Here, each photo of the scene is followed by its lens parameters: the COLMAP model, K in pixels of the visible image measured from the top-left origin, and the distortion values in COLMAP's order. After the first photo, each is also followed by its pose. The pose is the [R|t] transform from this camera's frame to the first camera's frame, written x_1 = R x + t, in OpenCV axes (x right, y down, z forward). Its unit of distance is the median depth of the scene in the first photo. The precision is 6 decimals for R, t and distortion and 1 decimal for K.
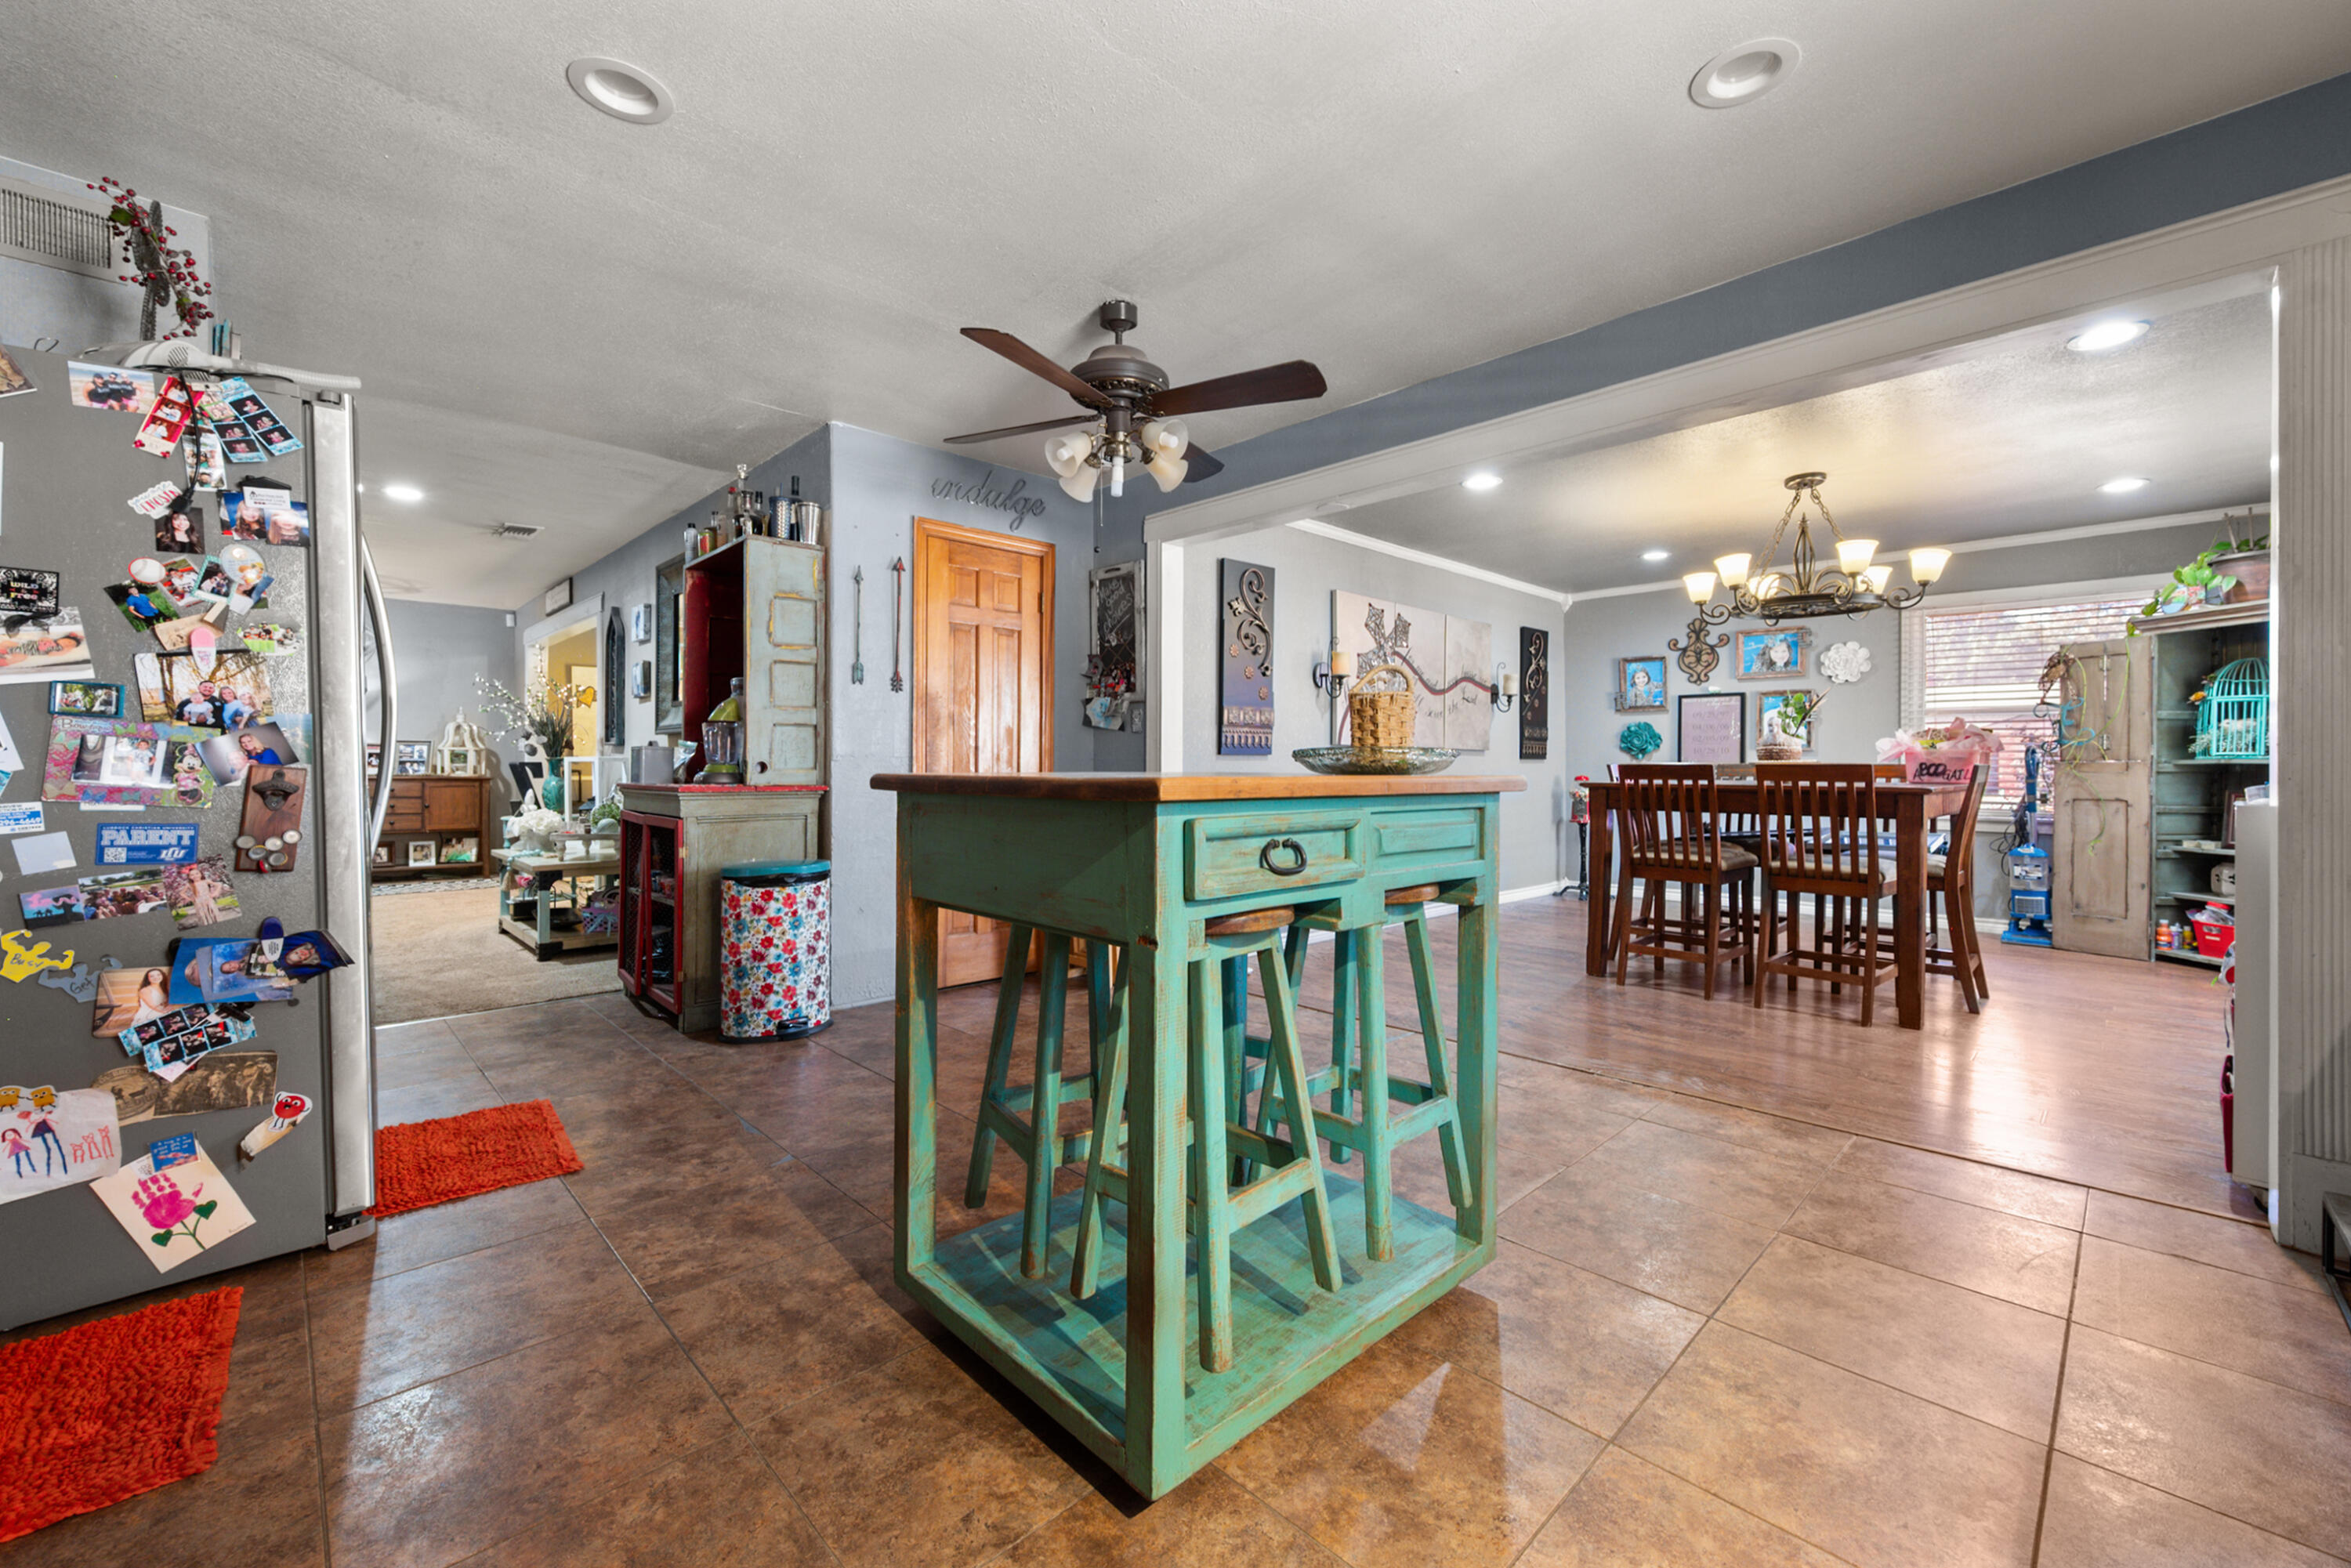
lens RADIAL K [[953.8, 0, 1163.9], [0, 953.8, 740.1], [0, 0, 1]] dist [0.000034, -0.001127]
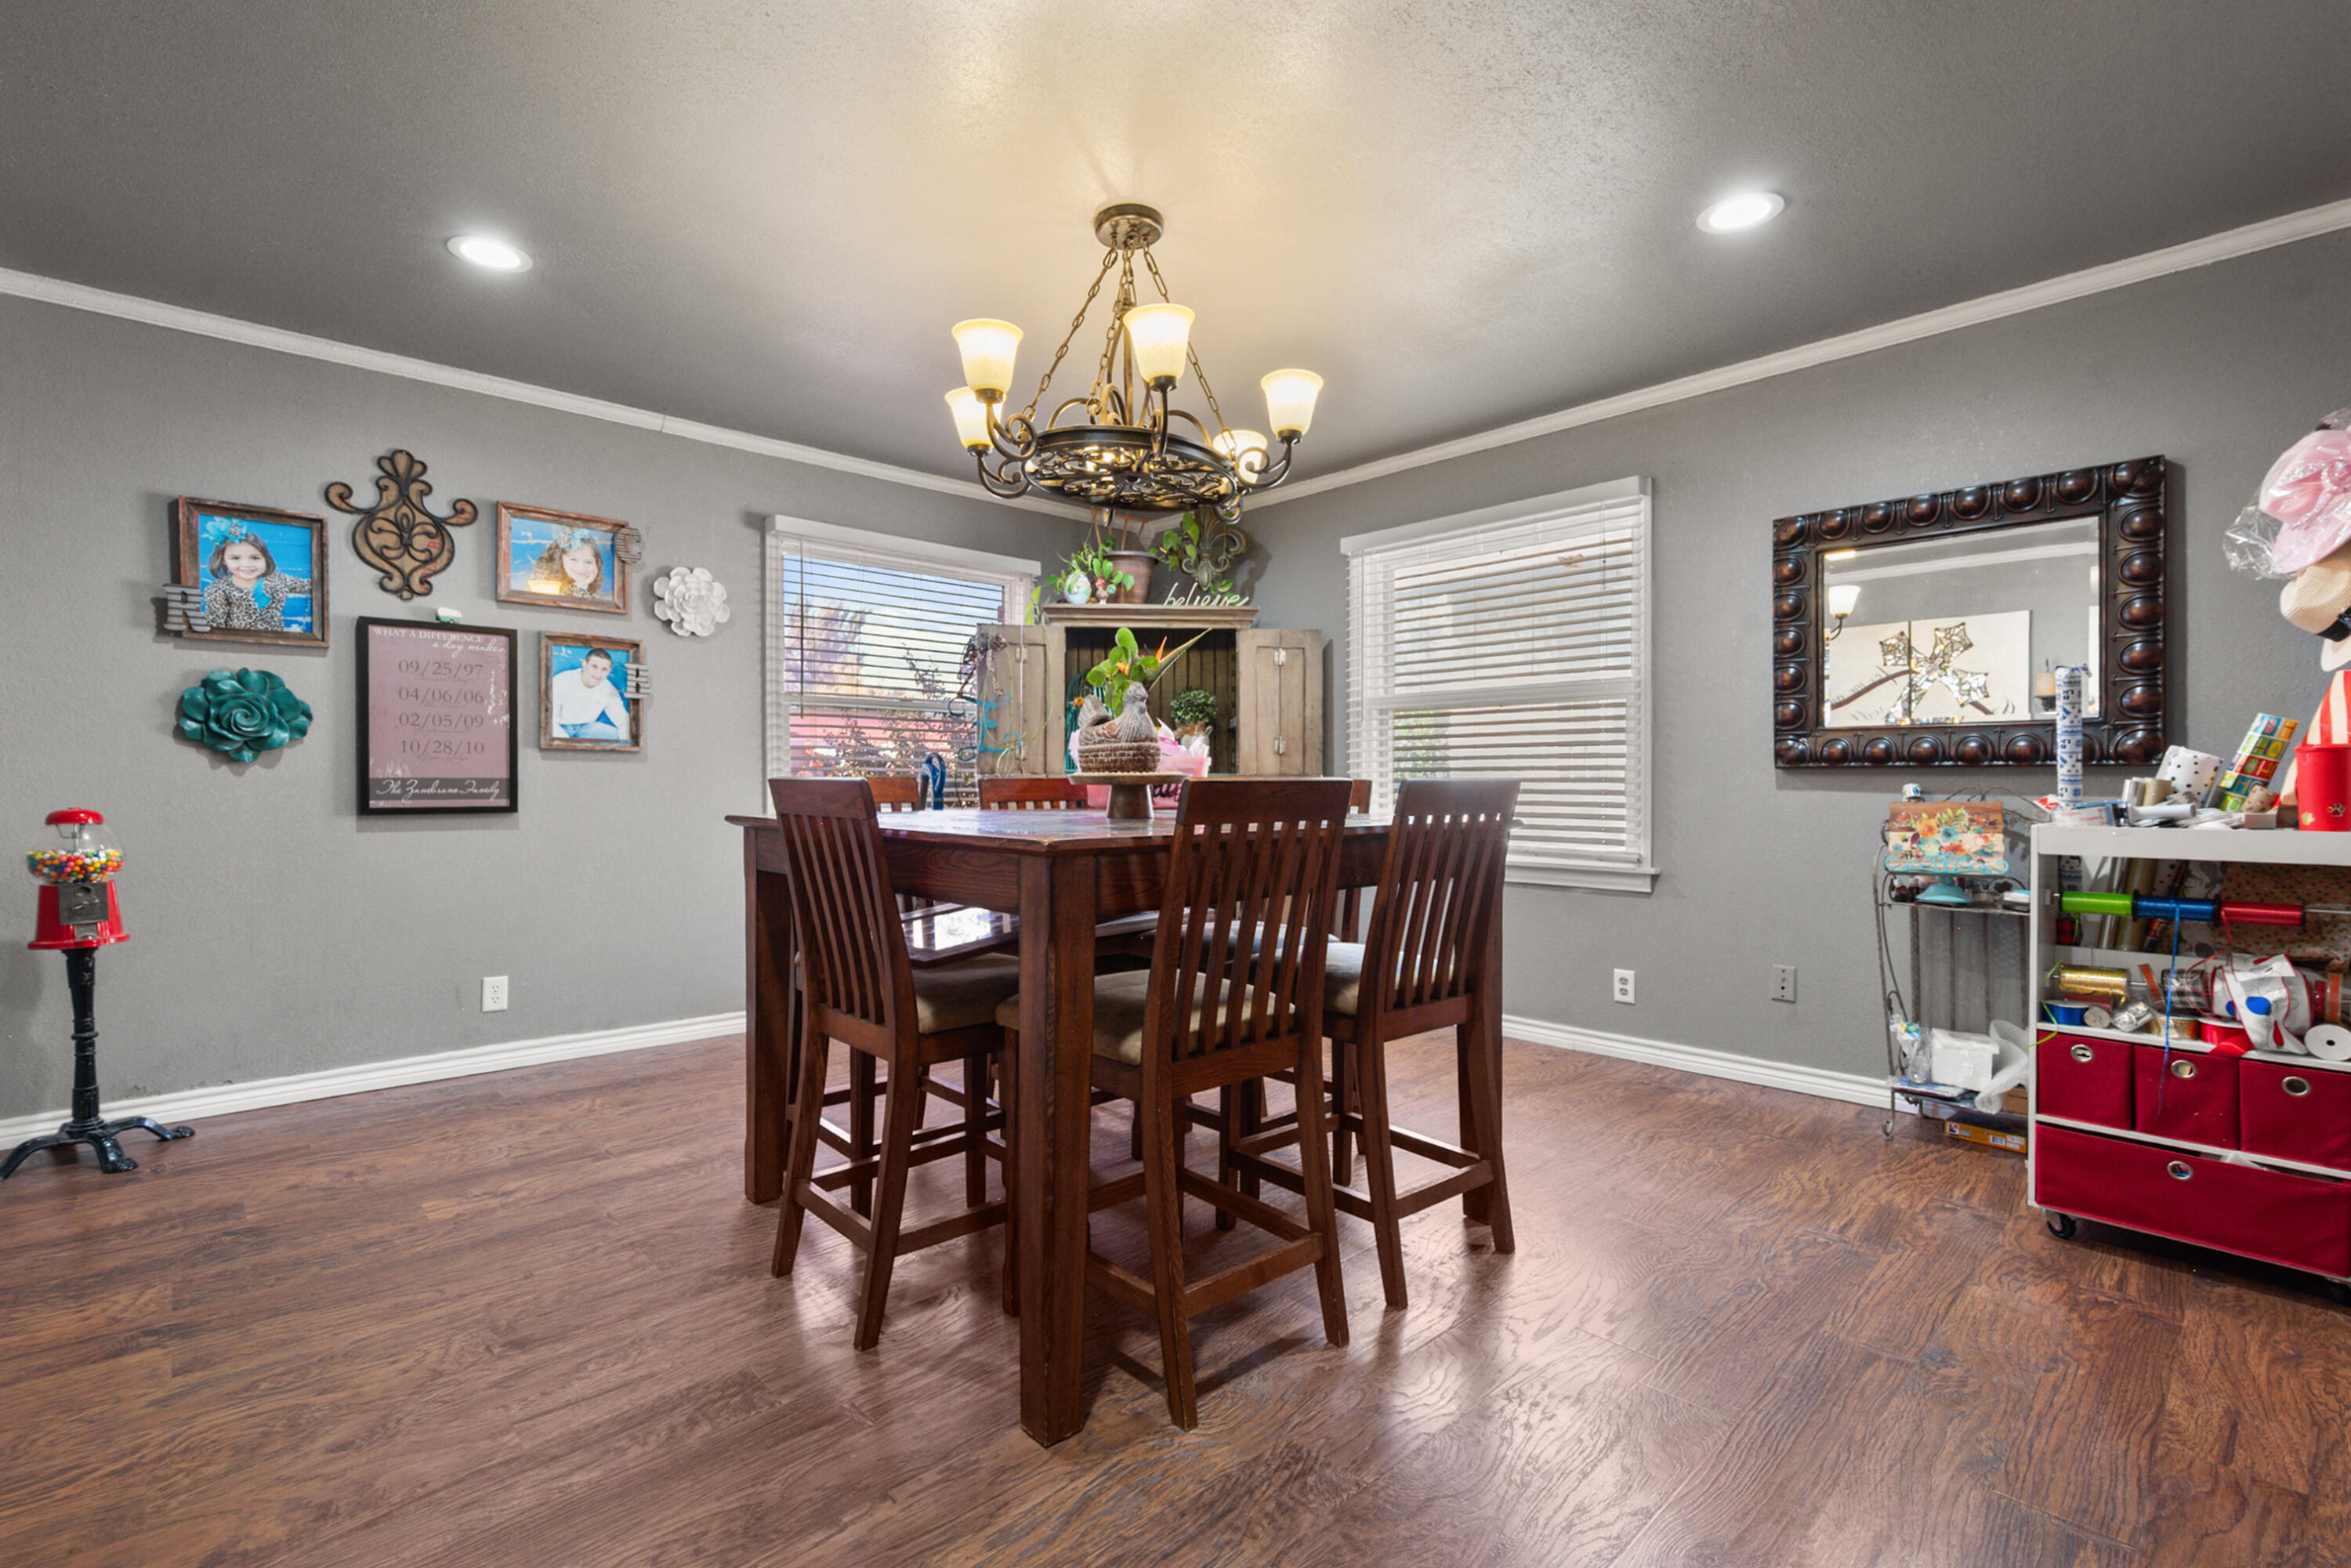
lens RADIAL K [[1040.6, 0, 1173.8], [0, 1040.6, 800.7], [0, 0, 1]] dist [-0.000550, 0.000410]
pose [[0.004156, -0.022301, 0.999743, 0.073555], [-0.027959, 0.999358, 0.022408, 0.016920], [-0.999600, -0.028044, 0.003530, 0.678352]]
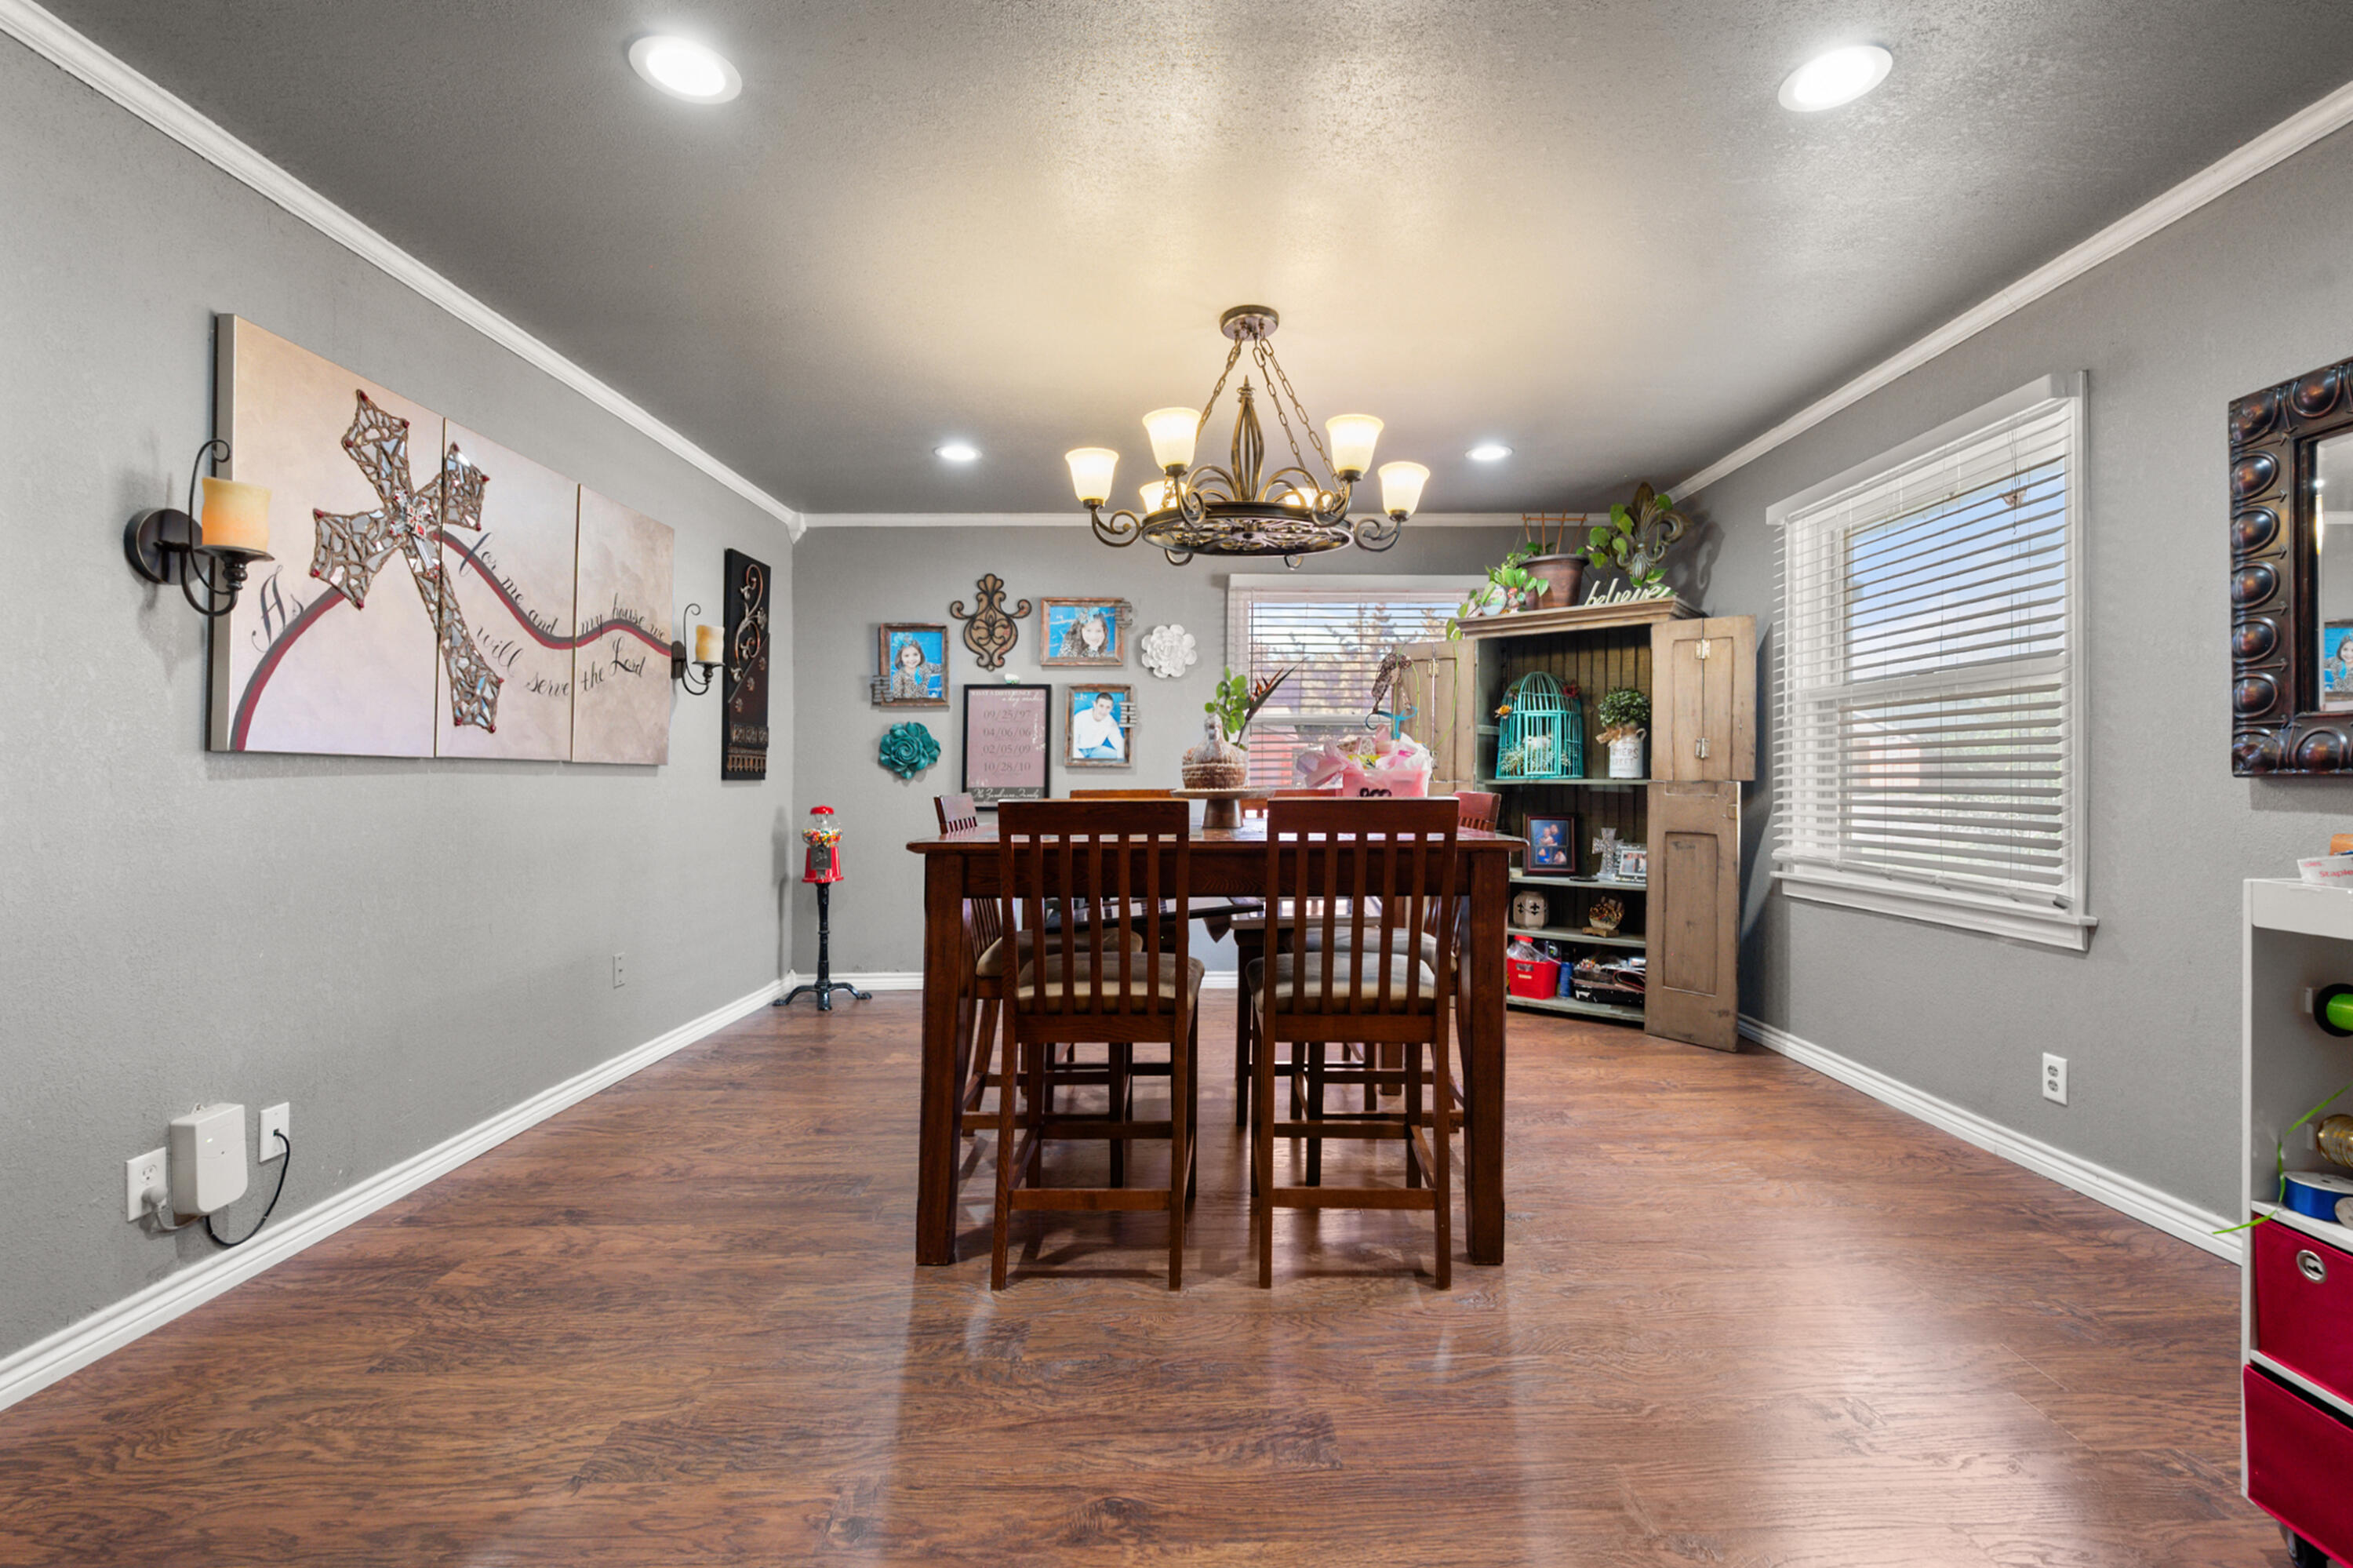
lens RADIAL K [[1041.5, 0, 1223.3], [0, 1041.5, 764.8], [0, 0, 1]] dist [-0.000550, 0.000410]
pose [[0.665596, 0.003911, 0.746302, 0.119168], [-0.014150, 0.999873, 0.007379, 0.002222], [-0.746178, -0.015471, 0.665567, 0.399550]]
